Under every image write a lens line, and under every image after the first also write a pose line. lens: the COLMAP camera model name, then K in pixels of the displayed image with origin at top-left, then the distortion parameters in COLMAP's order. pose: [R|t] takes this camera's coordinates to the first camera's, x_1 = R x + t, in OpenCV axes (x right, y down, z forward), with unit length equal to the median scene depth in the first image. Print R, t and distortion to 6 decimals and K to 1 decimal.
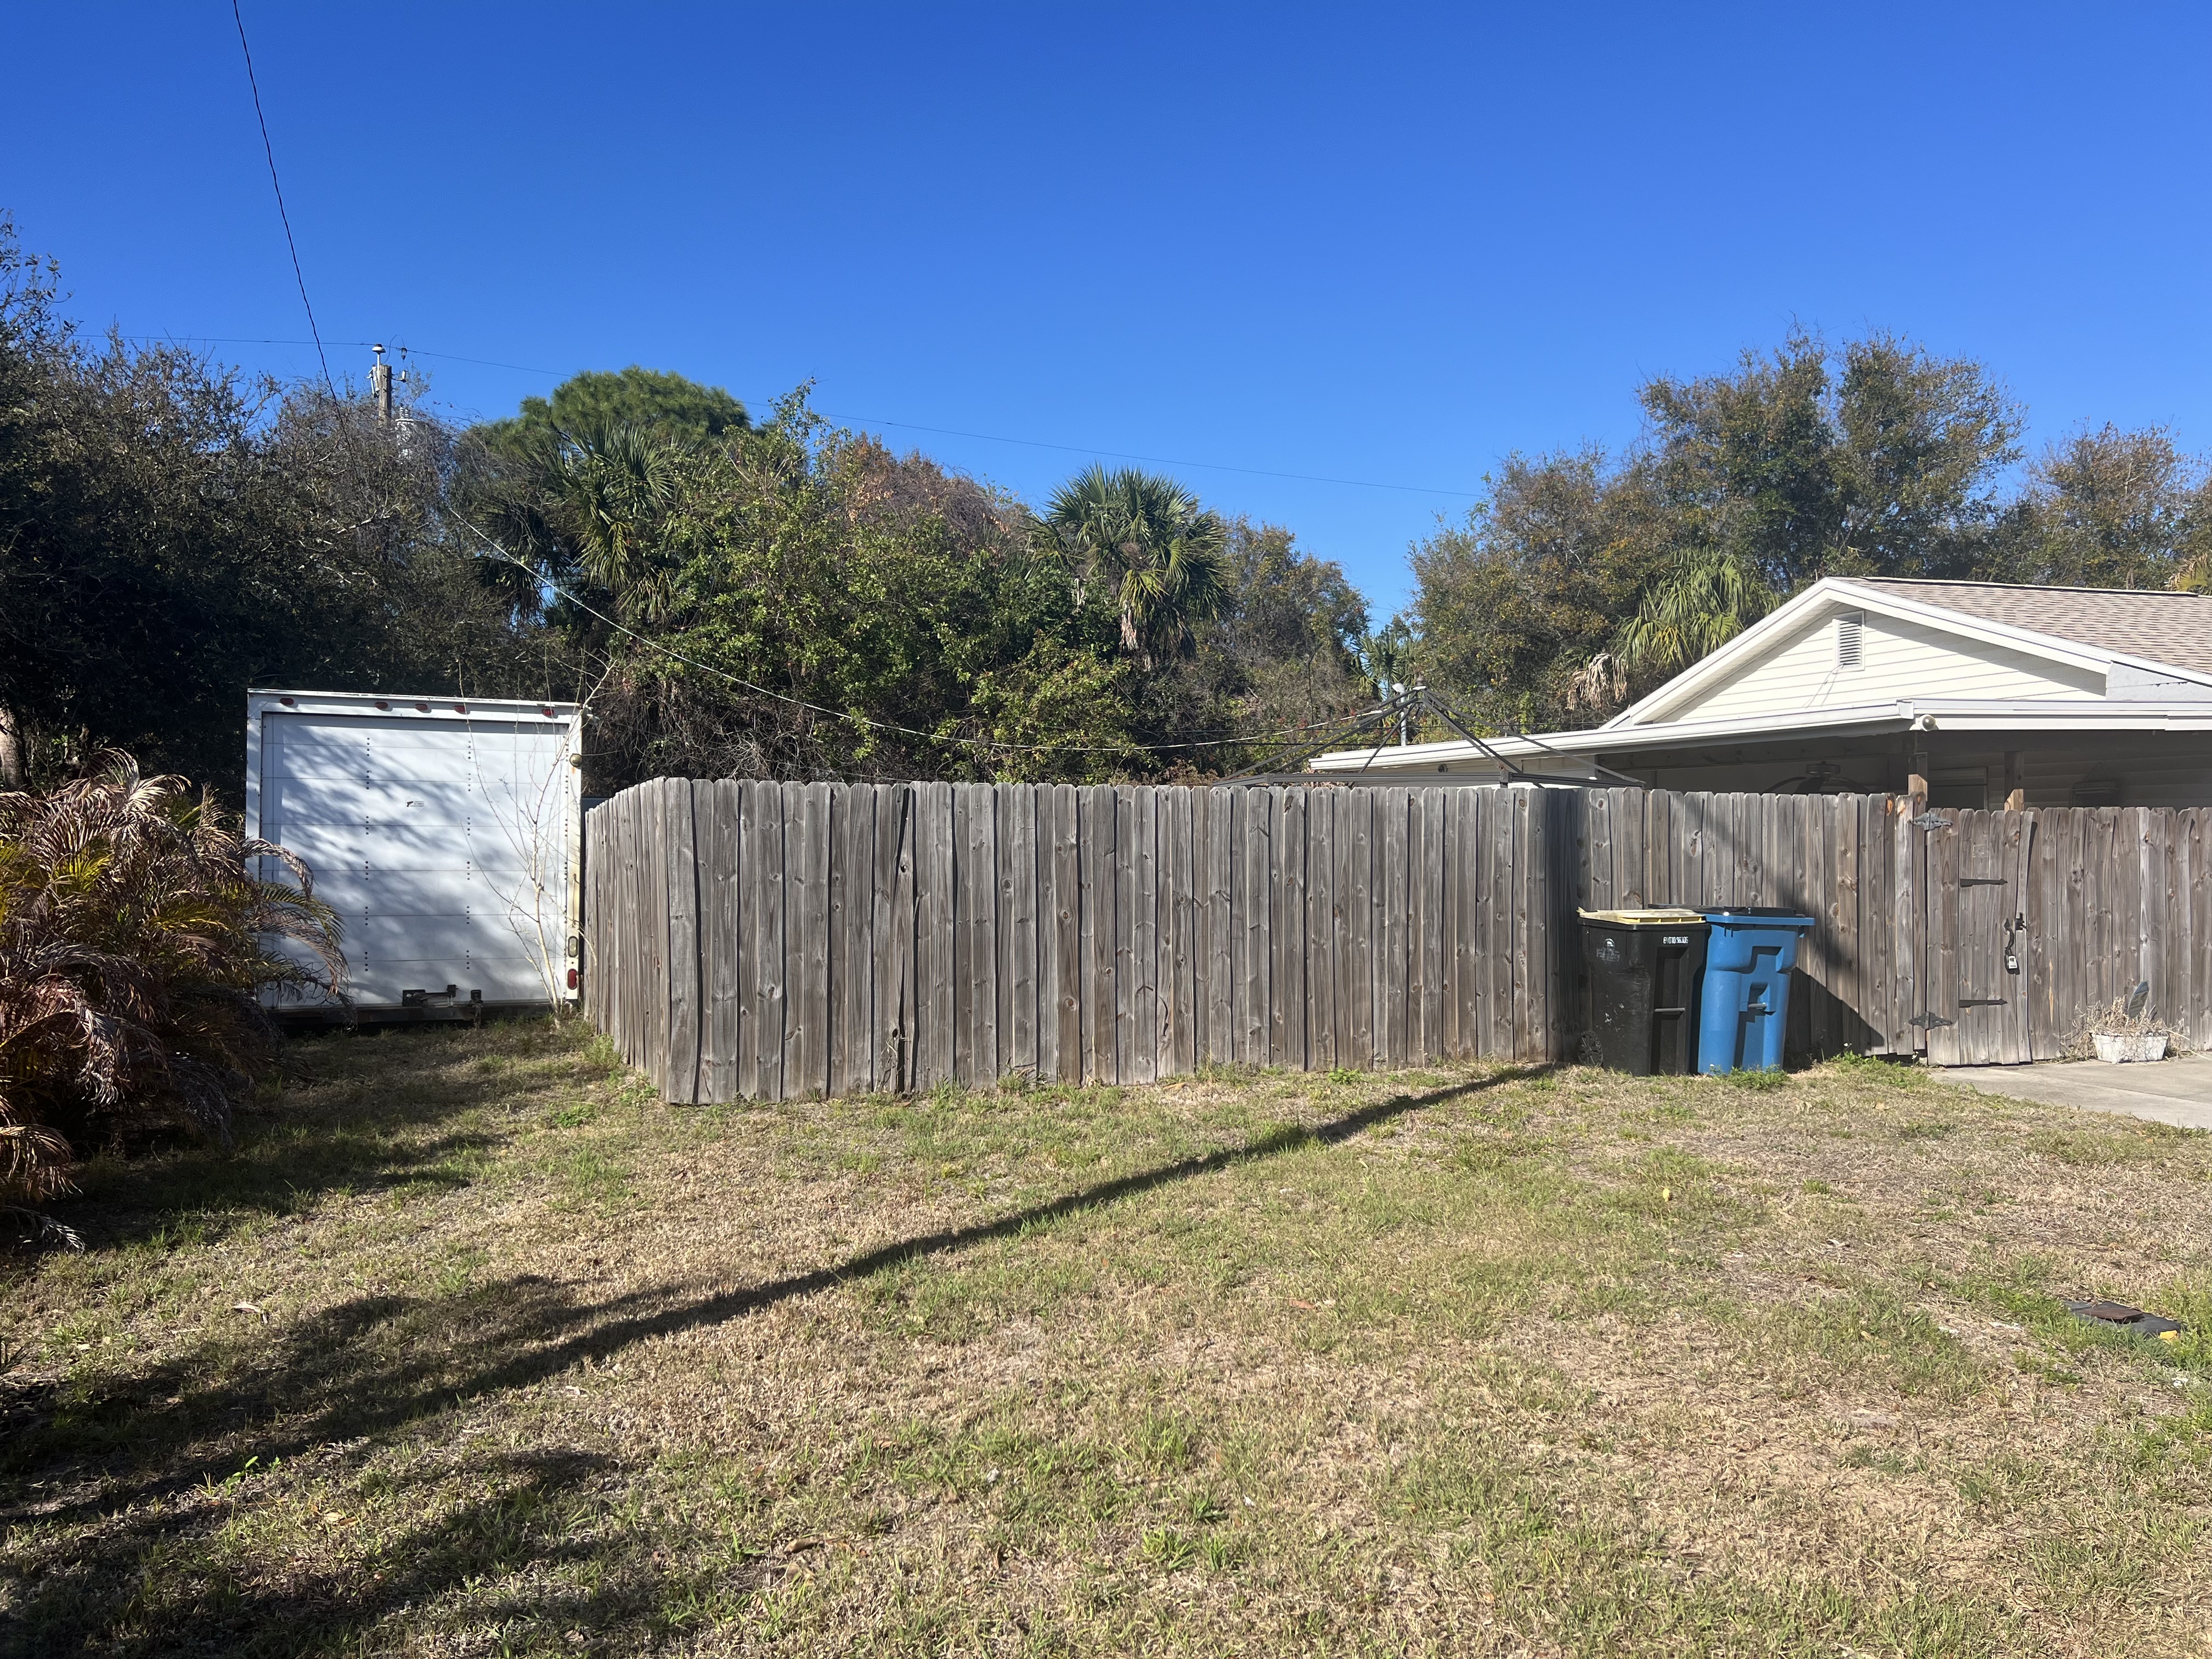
lens RADIAL K [[1660.4, 0, 1119.6], [0, 1660.4, 832.2], [0, 0, 1]] dist [0.060449, -0.075417]
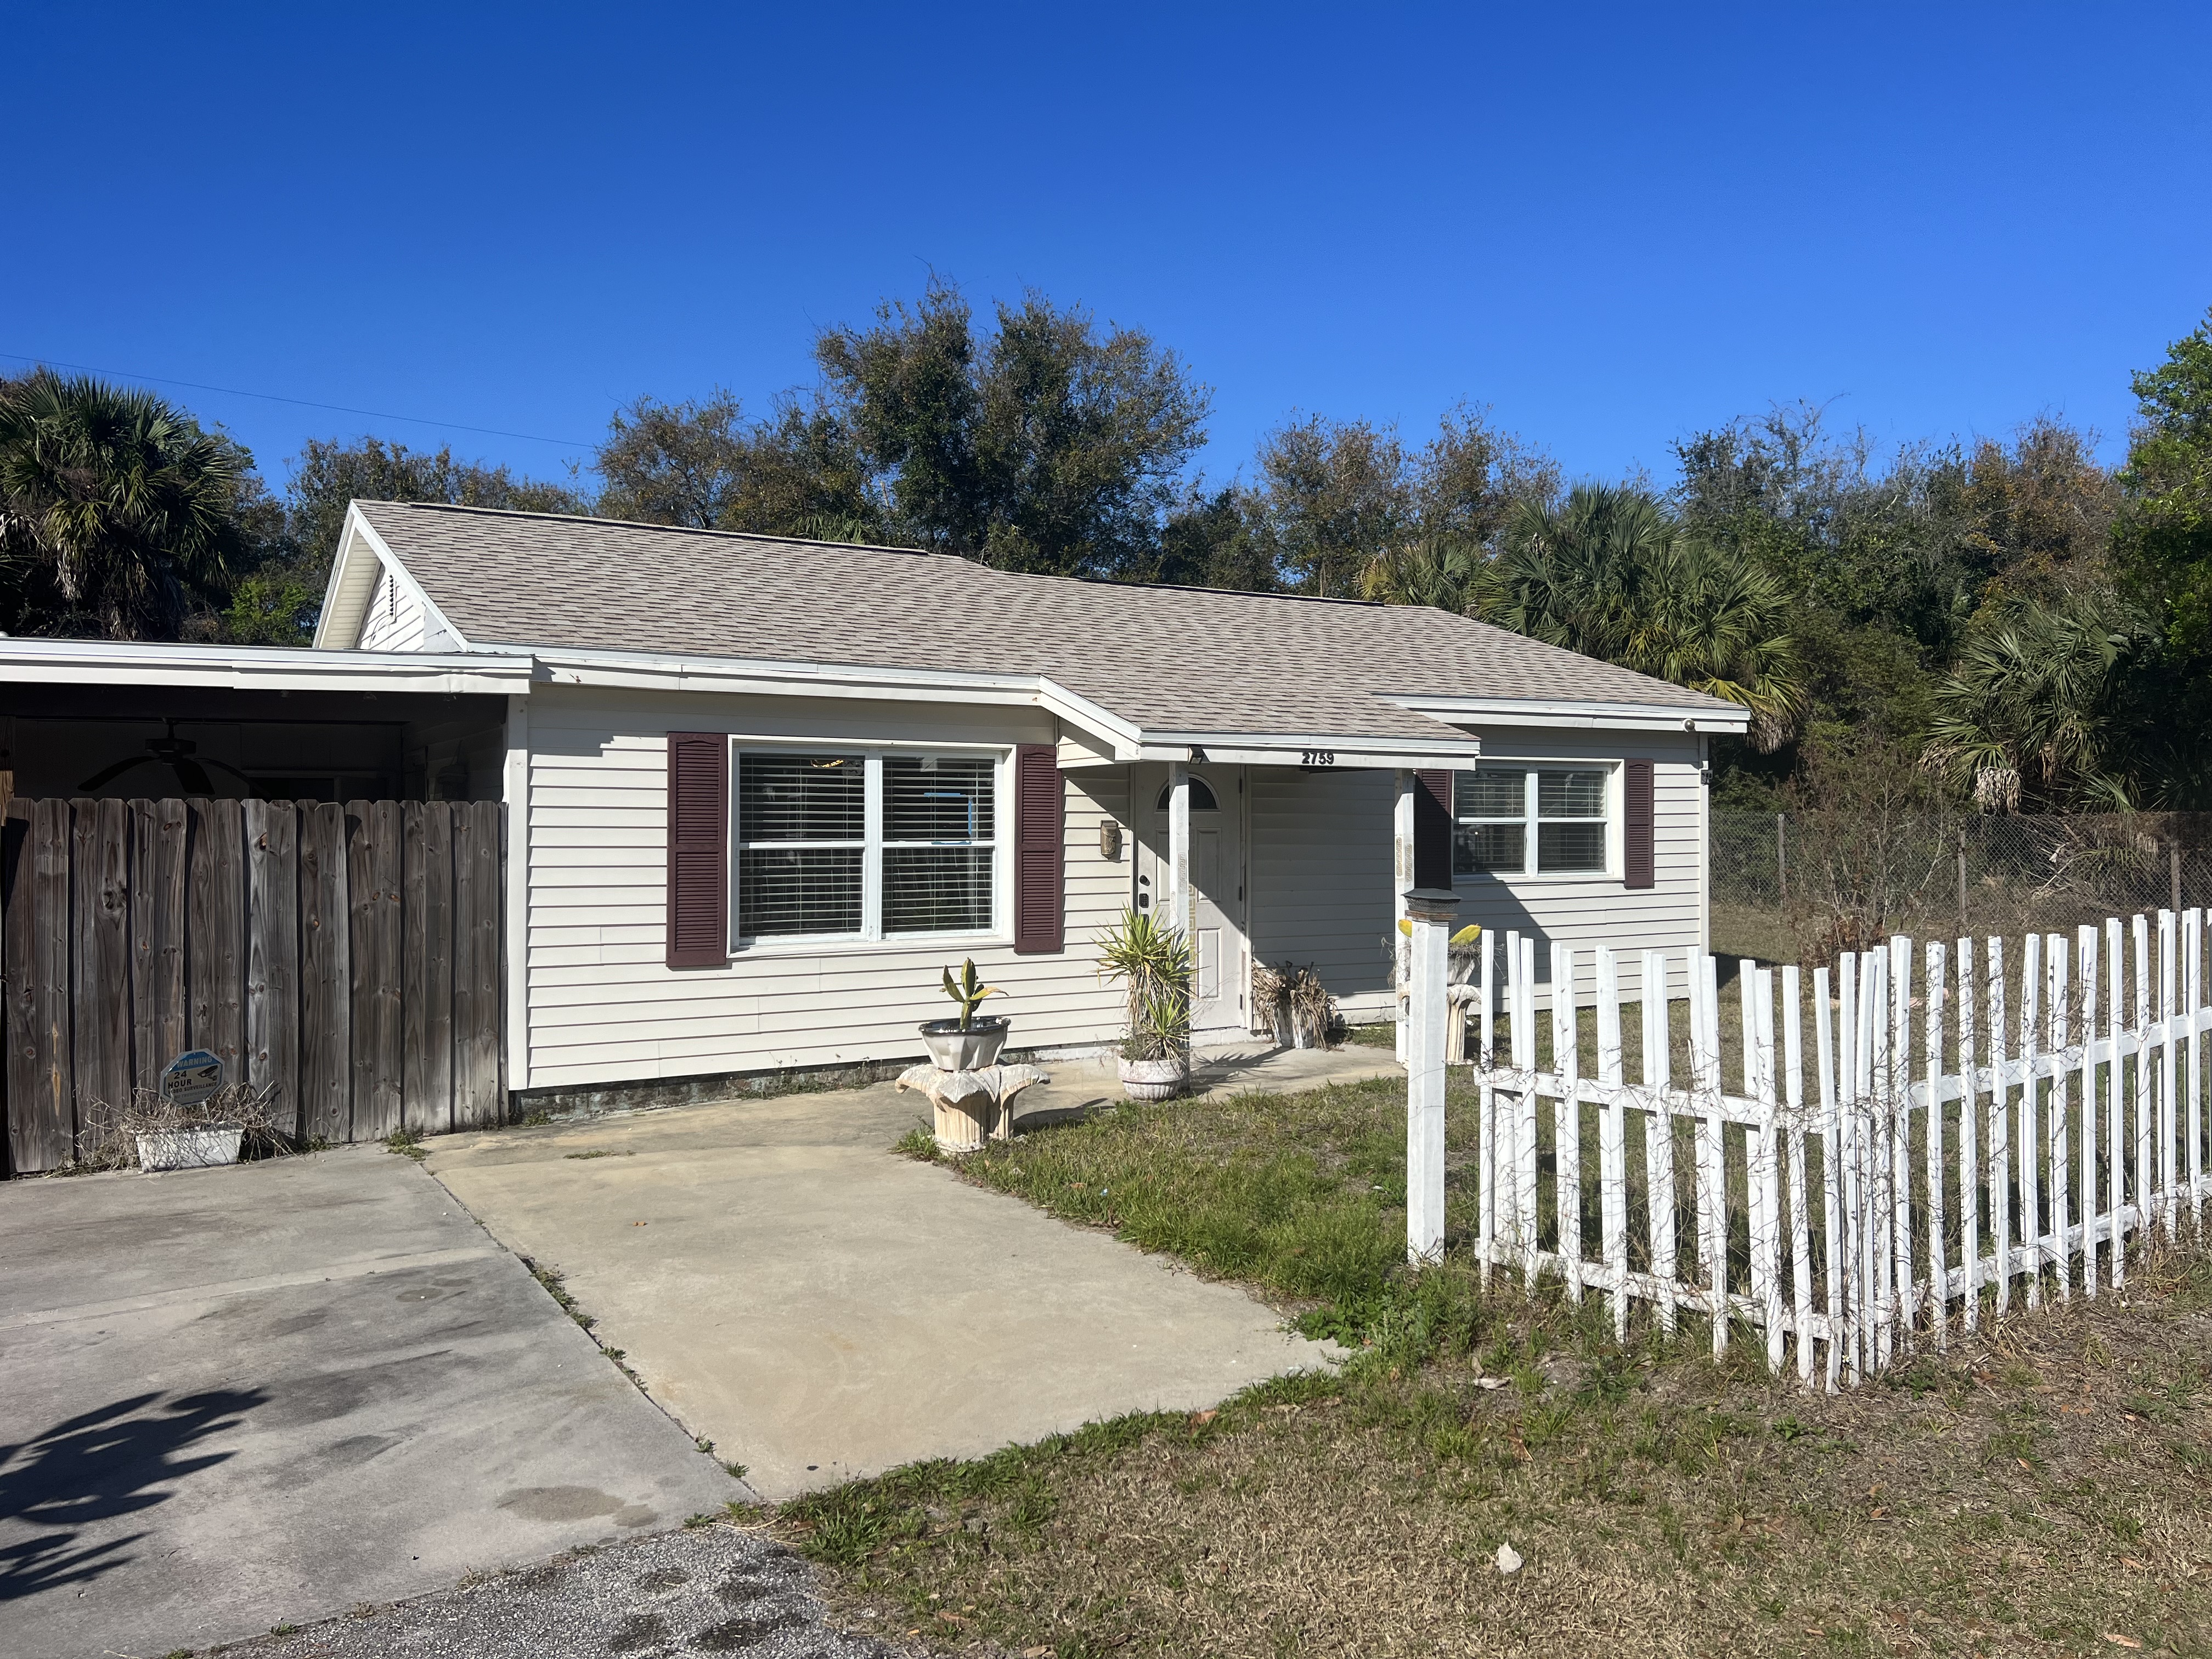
lens RADIAL K [[1660.4, 0, 1142.8], [0, 1660.4, 833.0], [0, 0, 1]] dist [0.060449, -0.075417]
pose [[0.970580, 0.000017, 0.240778, 0.789607], [-0.000798, 0.999995, 0.003150, -0.003292], [-0.240776, -0.003249, 0.970575, 0.227935]]
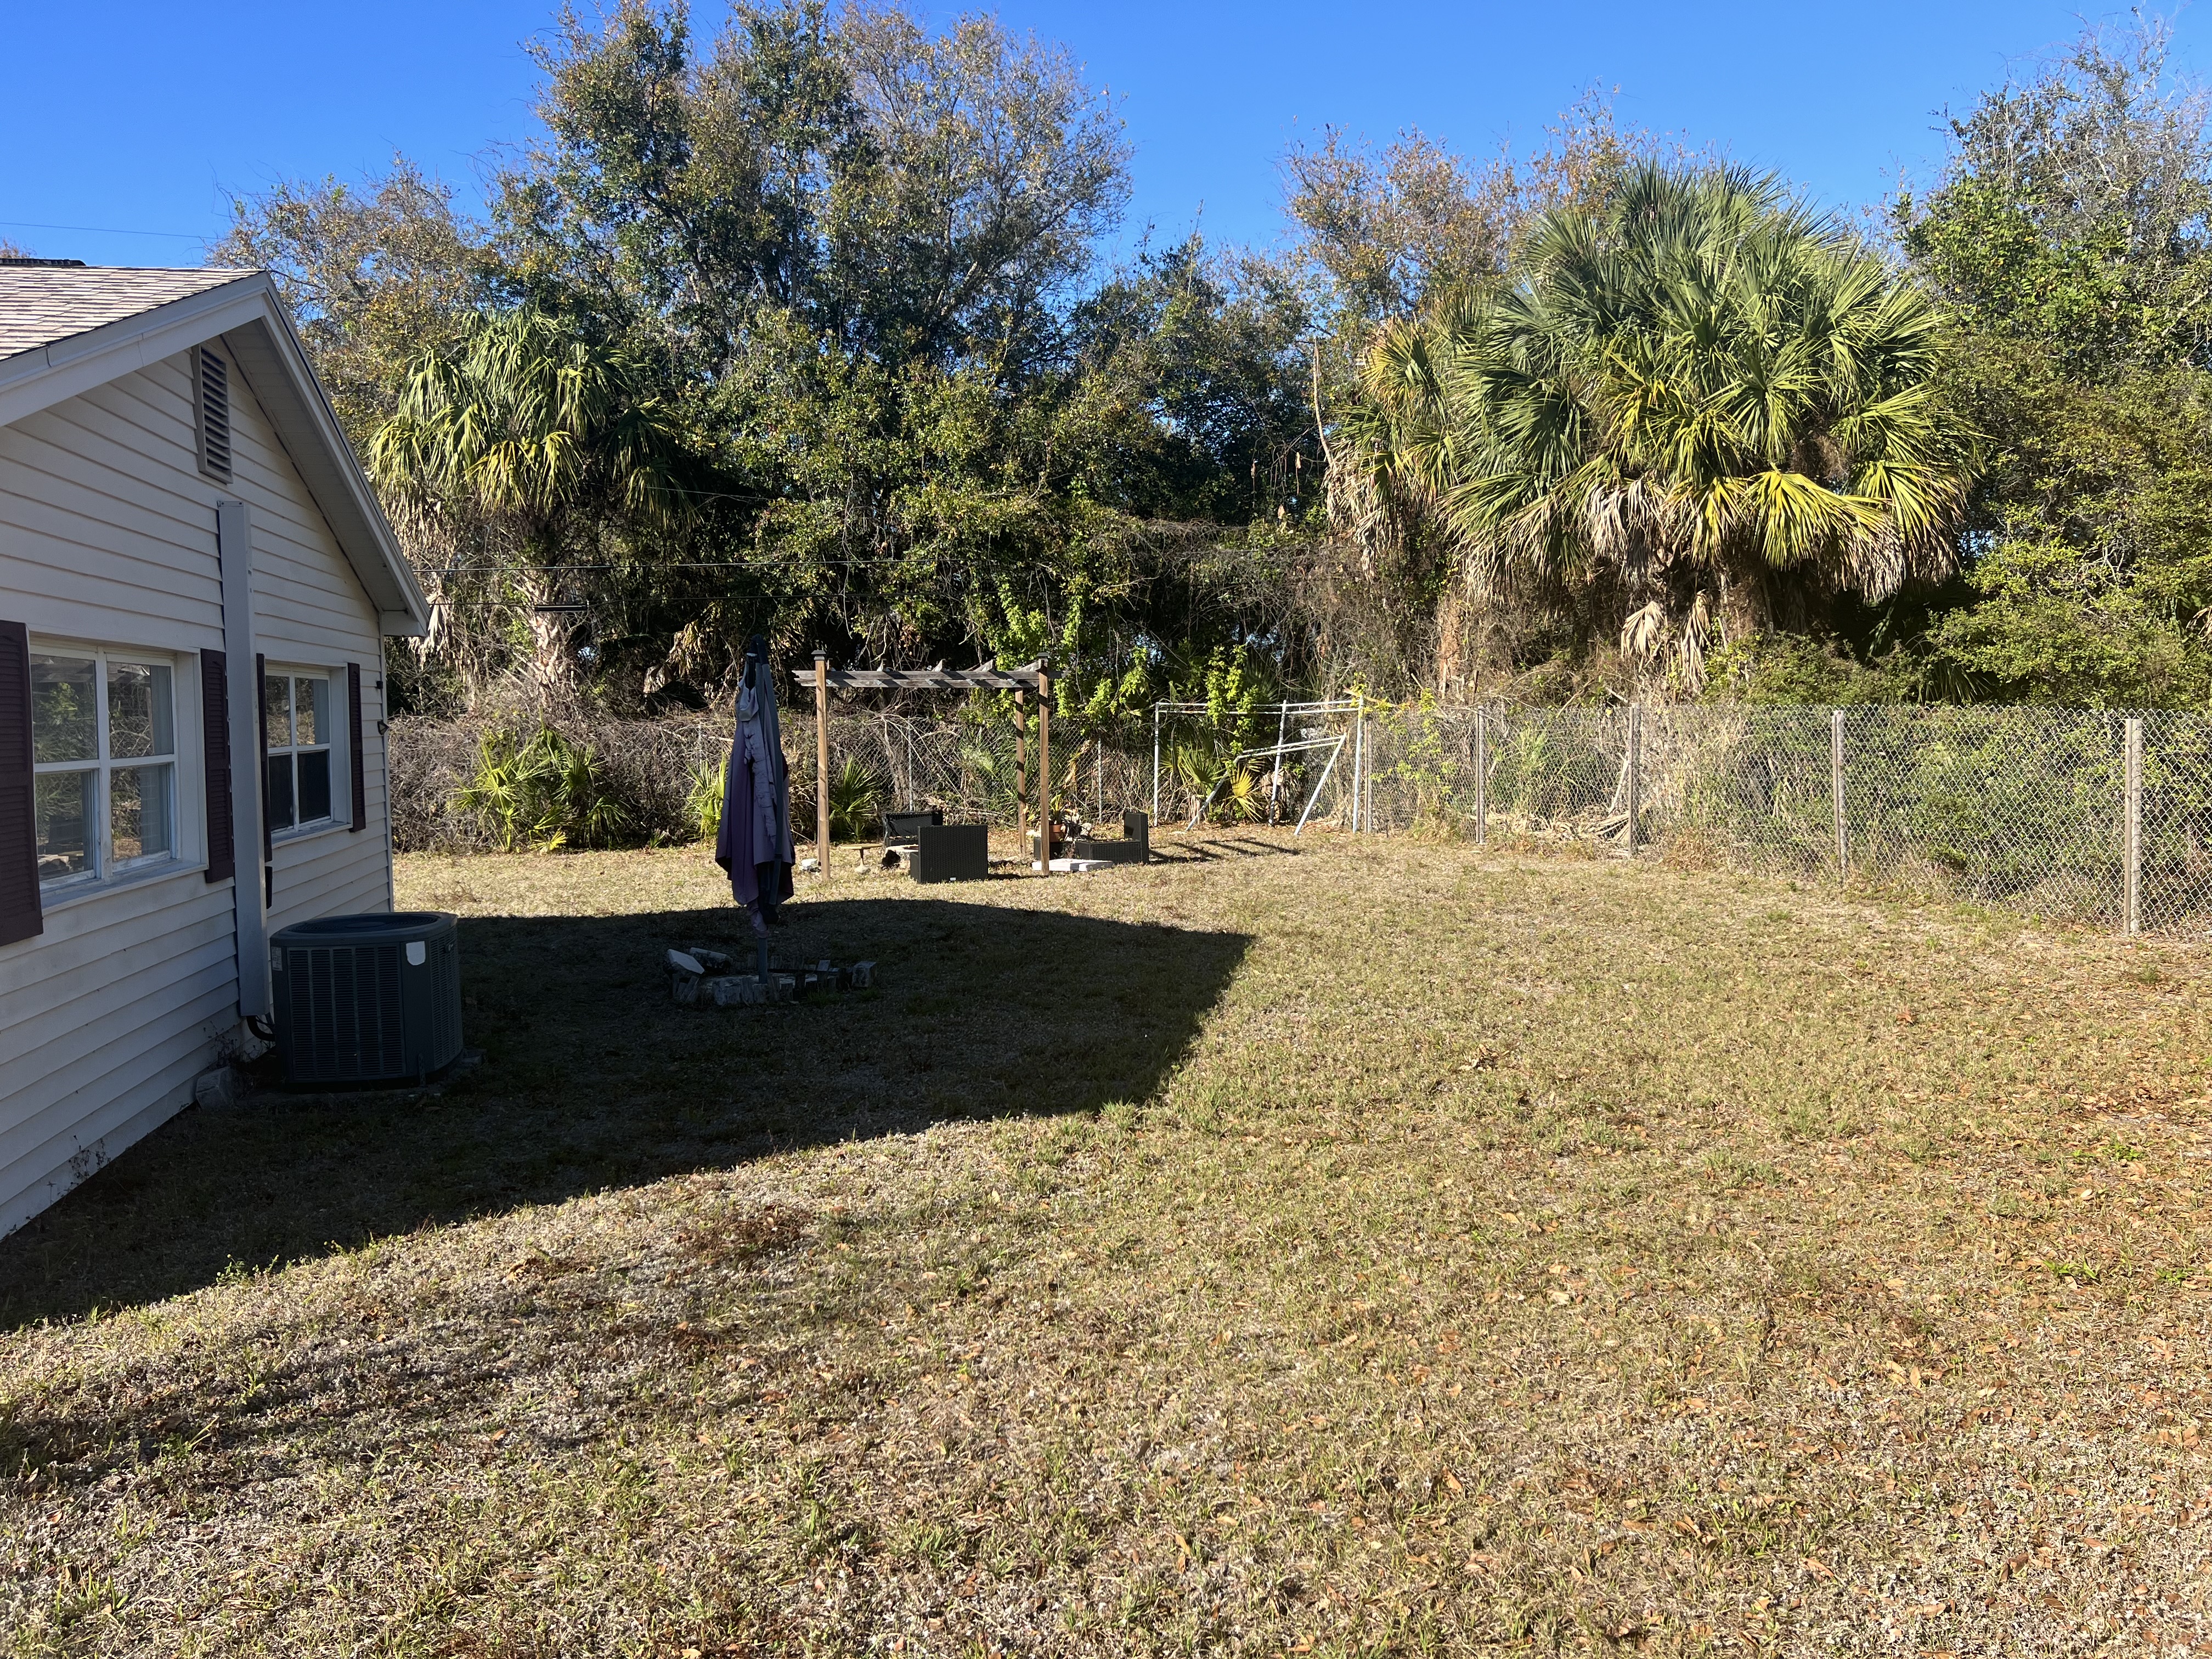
lens RADIAL K [[1660.4, 0, 1120.7], [0, 1660.4, 814.2], [0, 0, 1]] dist [0.060449, -0.075417]
pose [[0.995958, -0.001350, -0.089814, 1.738391], [0.006669, 0.998239, 0.058951, -0.022743], [0.089576, -0.059312, 0.994212, 0.929168]]
